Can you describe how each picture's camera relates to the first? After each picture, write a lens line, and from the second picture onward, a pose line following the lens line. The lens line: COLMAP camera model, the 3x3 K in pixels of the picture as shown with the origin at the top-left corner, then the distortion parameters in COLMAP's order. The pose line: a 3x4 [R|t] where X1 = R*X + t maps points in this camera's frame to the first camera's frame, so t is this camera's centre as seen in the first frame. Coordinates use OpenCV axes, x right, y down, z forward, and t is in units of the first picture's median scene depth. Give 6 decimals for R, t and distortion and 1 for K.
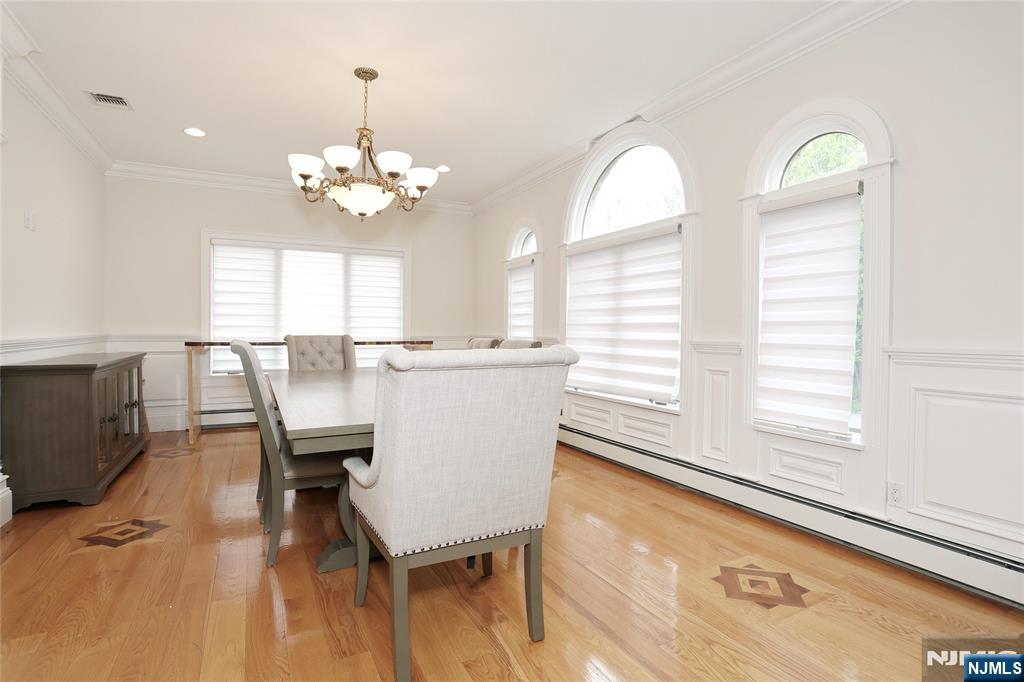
lens RADIAL K [[492.0, 0, 511.0], [0, 492.0, 341.3], [0, 0, 1]] dist [-0.042563, 0.009492]
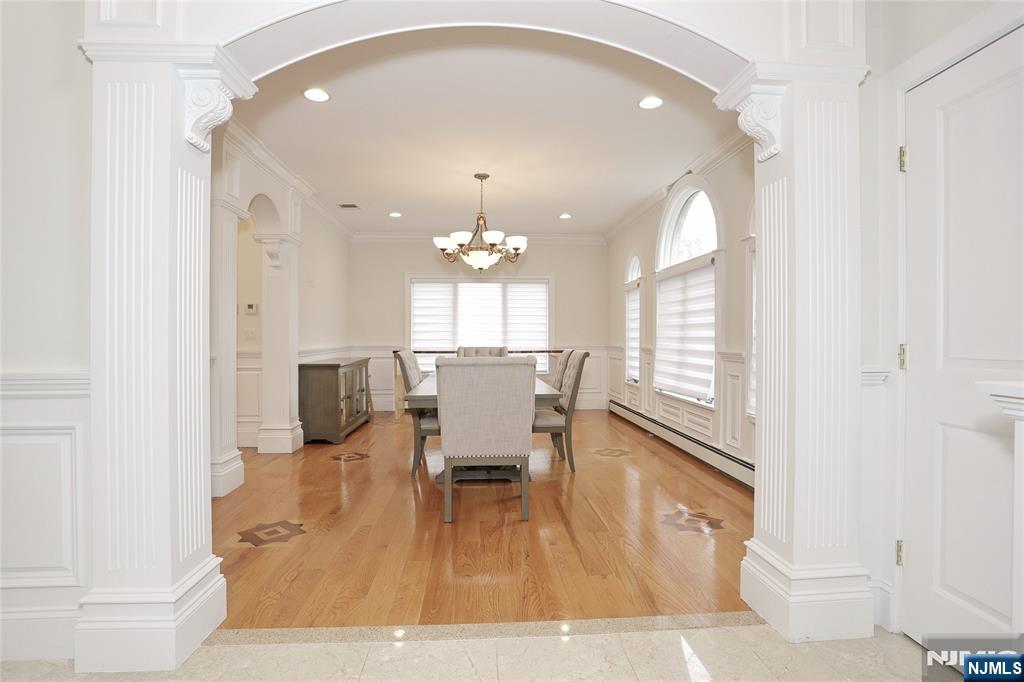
lens RADIAL K [[492.0, 0, 515.7], [0, 492.0, 342.6], [0, 0, 1]] dist [-0.042563, 0.009492]
pose [[0.920437, -0.004091, -0.390869, 0.306494], [-0.001228, 0.999910, -0.013356, -0.005426], [0.390889, 0.012773, 0.920349, -0.287752]]
